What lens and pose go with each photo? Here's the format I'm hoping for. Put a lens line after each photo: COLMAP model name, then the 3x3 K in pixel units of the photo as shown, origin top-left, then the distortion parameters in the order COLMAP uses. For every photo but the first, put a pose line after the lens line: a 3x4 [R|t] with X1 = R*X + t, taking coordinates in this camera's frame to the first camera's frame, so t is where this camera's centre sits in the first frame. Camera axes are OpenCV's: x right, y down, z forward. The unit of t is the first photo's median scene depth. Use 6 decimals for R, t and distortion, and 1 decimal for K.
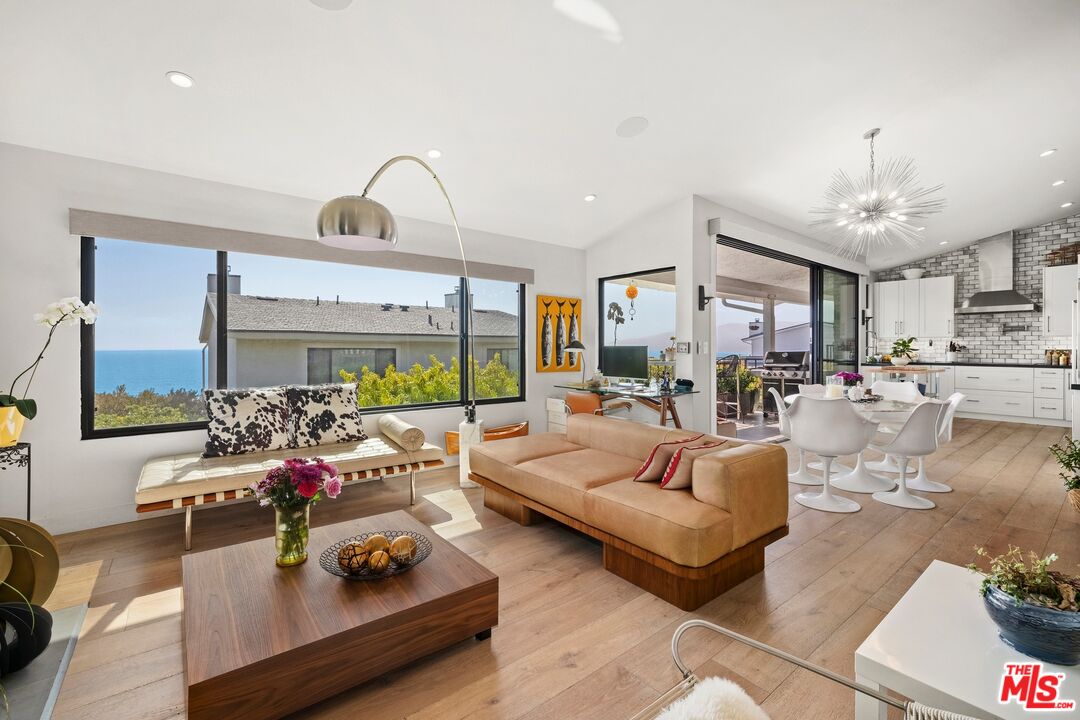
lens RADIAL K [[463.2, 0, 541.6], [0, 463.2, 348.8], [0, 0, 1]] dist [0.000207, 0.000100]
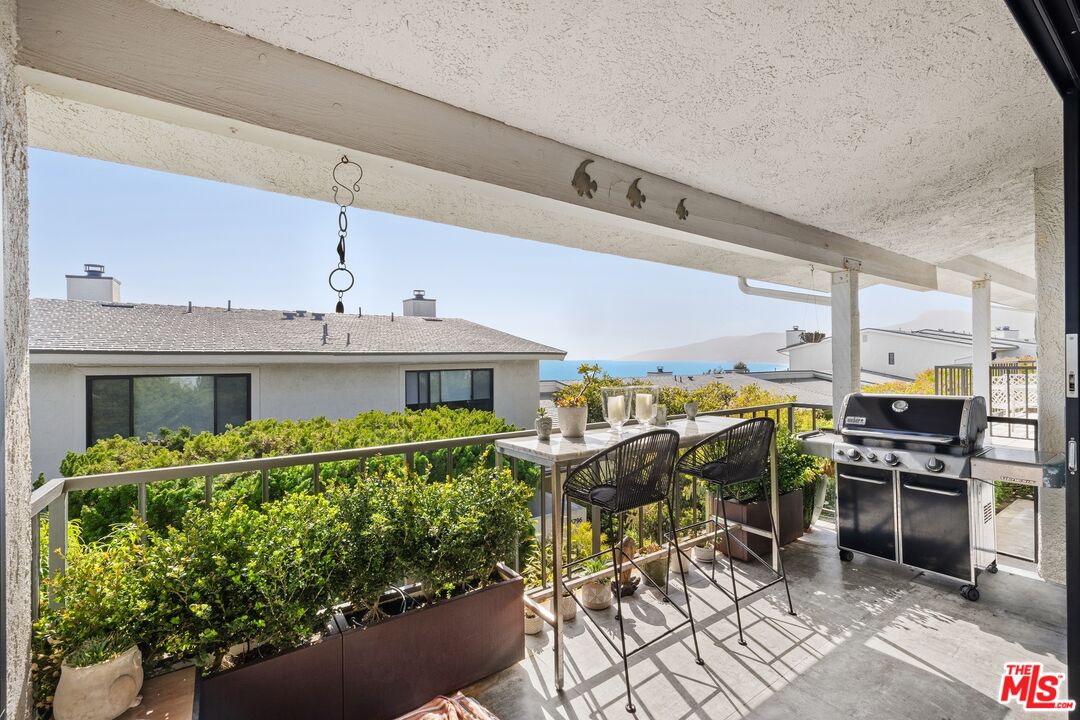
lens RADIAL K [[466.1, 0, 541.9], [0, 466.1, 357.8], [0, 0, 1]] dist [0.001347, 0.000272]
pose [[0.998194, -0.009839, -0.059257, 0.262859], [0.009564, 0.999942, -0.004932, -0.028966], [0.059303, 0.004356, 0.998231, 0.619329]]
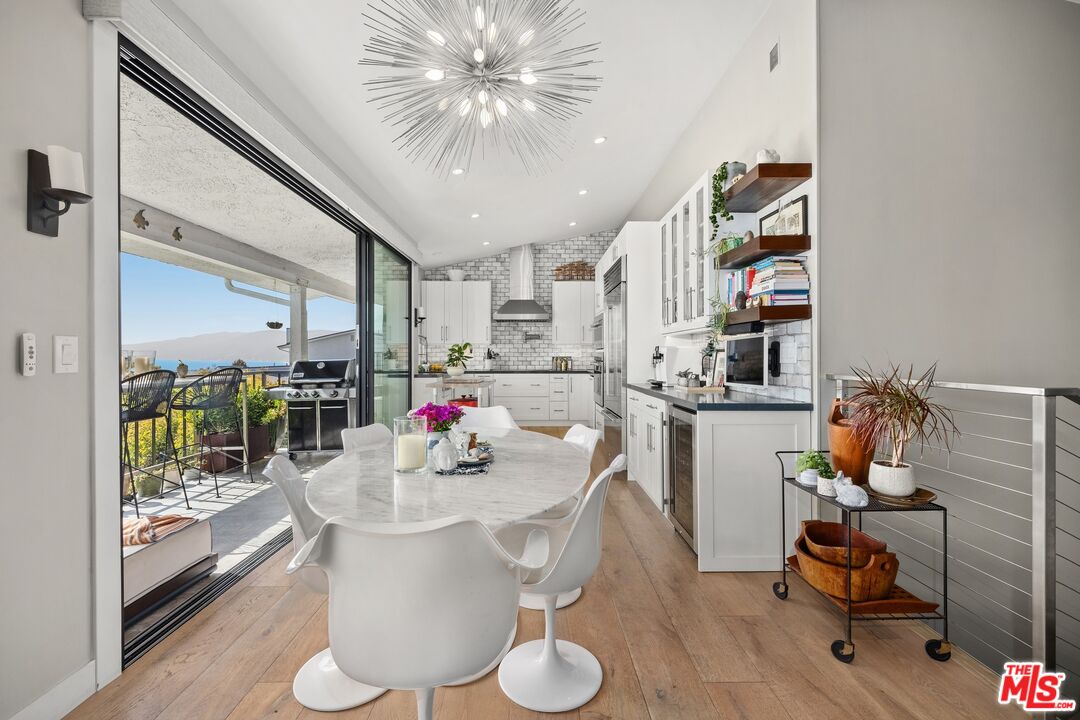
lens RADIAL K [[466.1, 0, 541.9], [0, 466.1, 357.8], [0, 0, 1]] dist [0.001347, 0.000272]
pose [[0.607836, -0.005633, 0.794042, 0.179394], [0.003144, 0.999984, 0.004688, -0.000594], [-0.794056, -0.000353, 0.607844, 0.325699]]
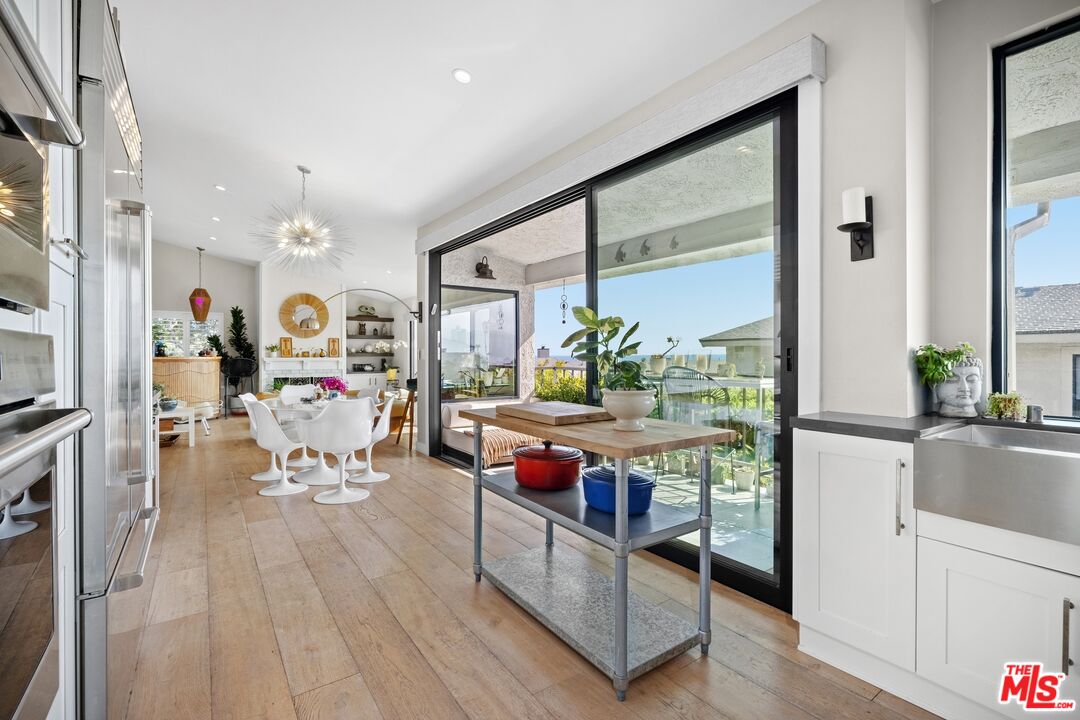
lens RADIAL K [[482.6, 0, 538.4], [0, 482.6, 356.1], [0, 0, 1]] dist [-0.001680, -0.000011]
pose [[-0.055846, -0.000170, -0.998439, 0.936079], [0.000957, 1.000000, -0.000223, -0.000013], [0.998439, -0.000968, -0.055846, 0.828338]]
